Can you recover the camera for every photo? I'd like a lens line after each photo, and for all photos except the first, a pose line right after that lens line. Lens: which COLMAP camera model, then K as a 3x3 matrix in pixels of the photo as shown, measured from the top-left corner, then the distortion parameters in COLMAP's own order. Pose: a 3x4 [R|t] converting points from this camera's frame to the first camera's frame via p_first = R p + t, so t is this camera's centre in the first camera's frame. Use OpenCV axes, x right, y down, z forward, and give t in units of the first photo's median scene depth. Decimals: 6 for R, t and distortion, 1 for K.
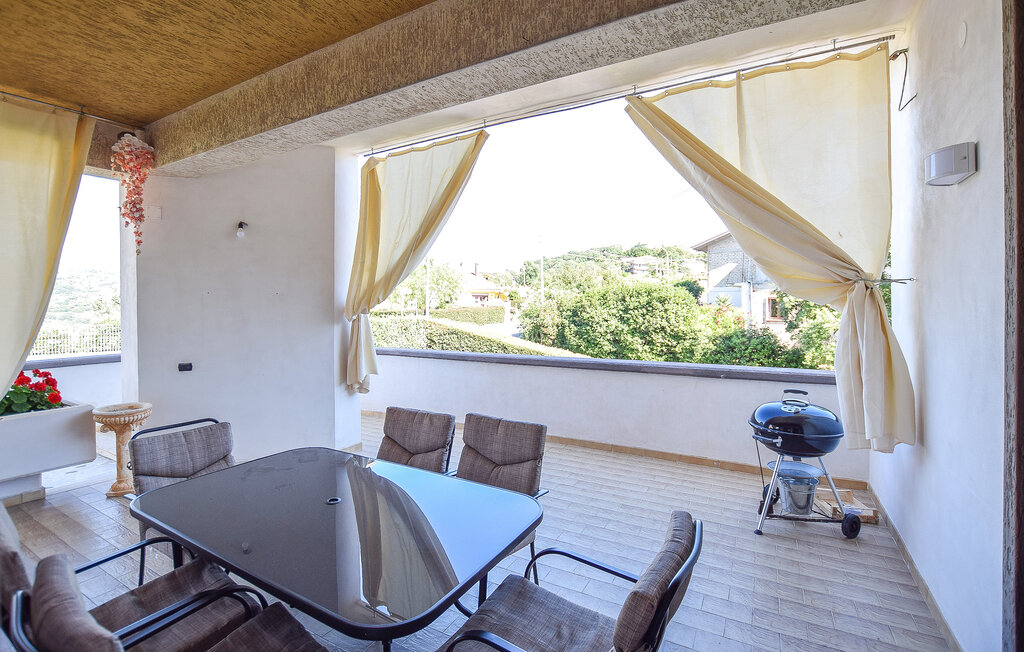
lens RADIAL K [[479.7, 0, 511.7], [0, 479.7, 298.8], [0, 0, 1]] dist [-0.013710, 0.000616]
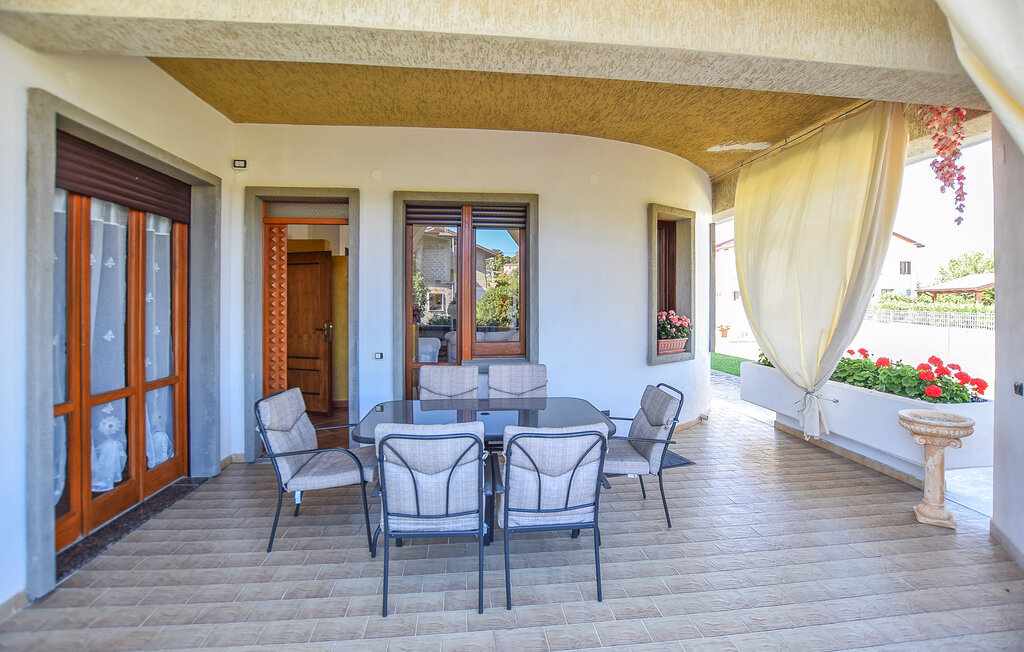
lens RADIAL K [[479.7, 0, 511.7], [0, 479.7, 298.8], [0, 0, 1]] dist [-0.013710, 0.000616]
pose [[-0.825571, 0.003284, -0.564288, 0.370269], [0.005518, 0.999982, -0.002254, 0.038681], [0.564271, -0.004975, -0.825575, 1.905426]]
